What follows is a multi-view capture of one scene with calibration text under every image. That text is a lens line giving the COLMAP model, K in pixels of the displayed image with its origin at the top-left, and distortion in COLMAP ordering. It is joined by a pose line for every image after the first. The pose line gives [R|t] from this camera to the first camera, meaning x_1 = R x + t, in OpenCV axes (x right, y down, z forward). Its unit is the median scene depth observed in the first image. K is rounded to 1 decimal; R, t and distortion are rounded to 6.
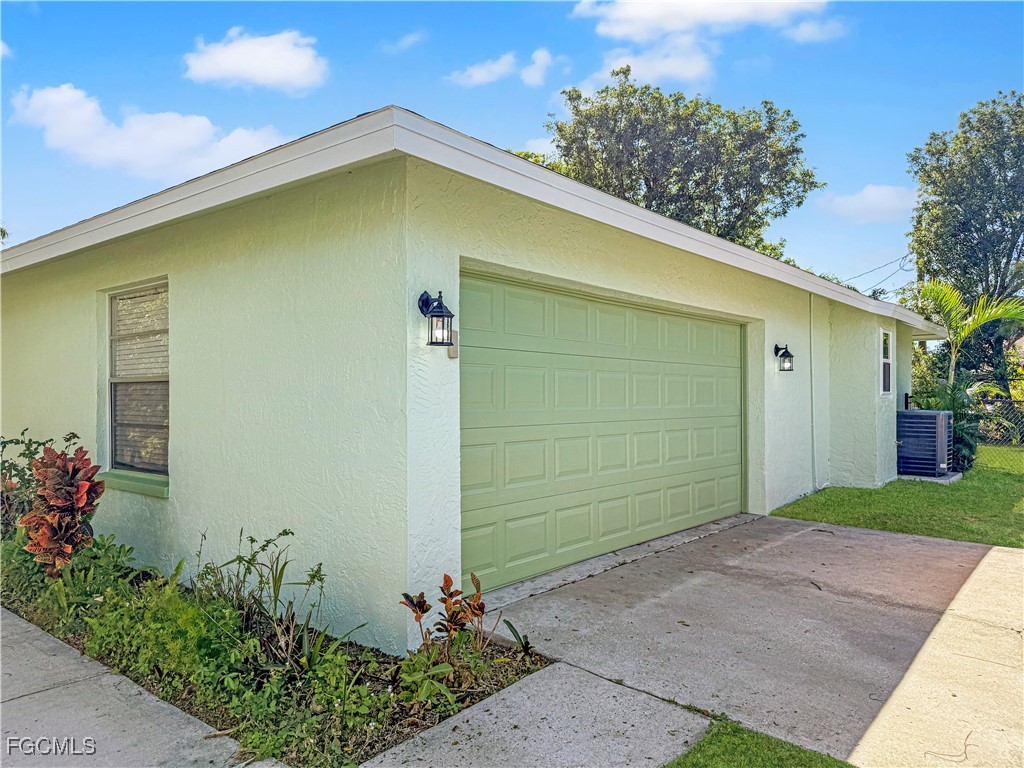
lens RADIAL K [[731.3, 0, 512.0], [0, 731.3, 384.0], [0, 0, 1]] dist [0.062097, -0.098458]
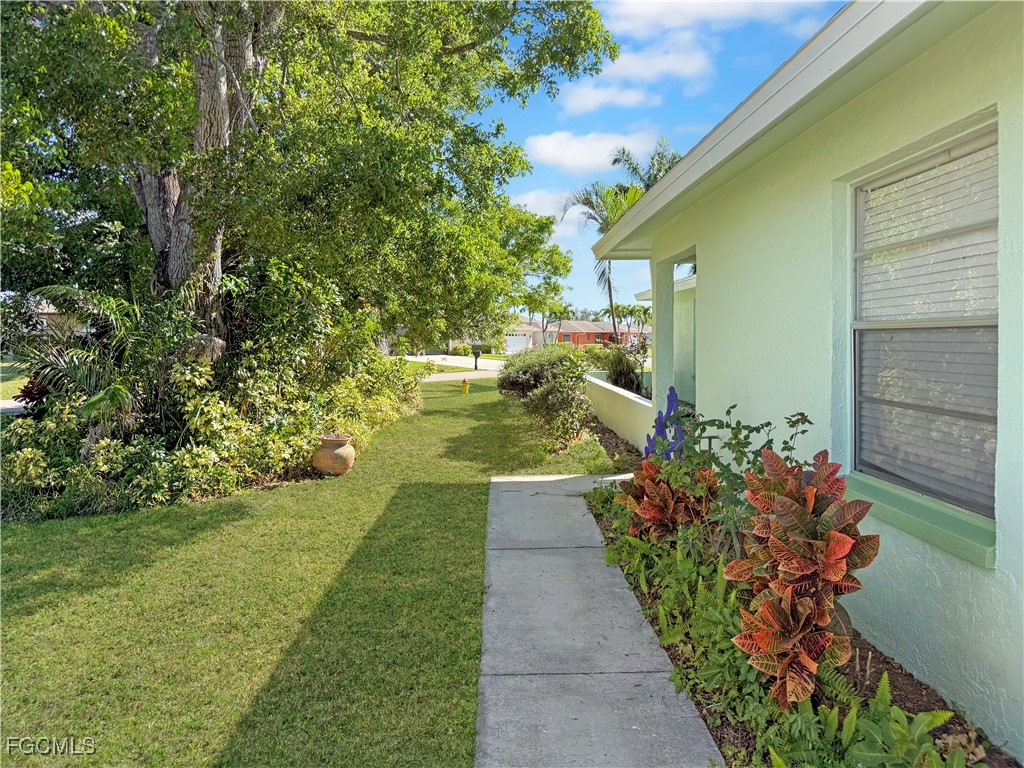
lens RADIAL K [[720.7, 0, 484.8], [0, 720.7, 381.0], [0, 0, 1]] dist [-0.082791, 0.130455]
pose [[0.618856, 0.041318, -0.784417, -0.304660], [0.020111, 0.997455, 0.068406, -0.006522], [0.785247, -0.058109, 0.616450, 0.447304]]
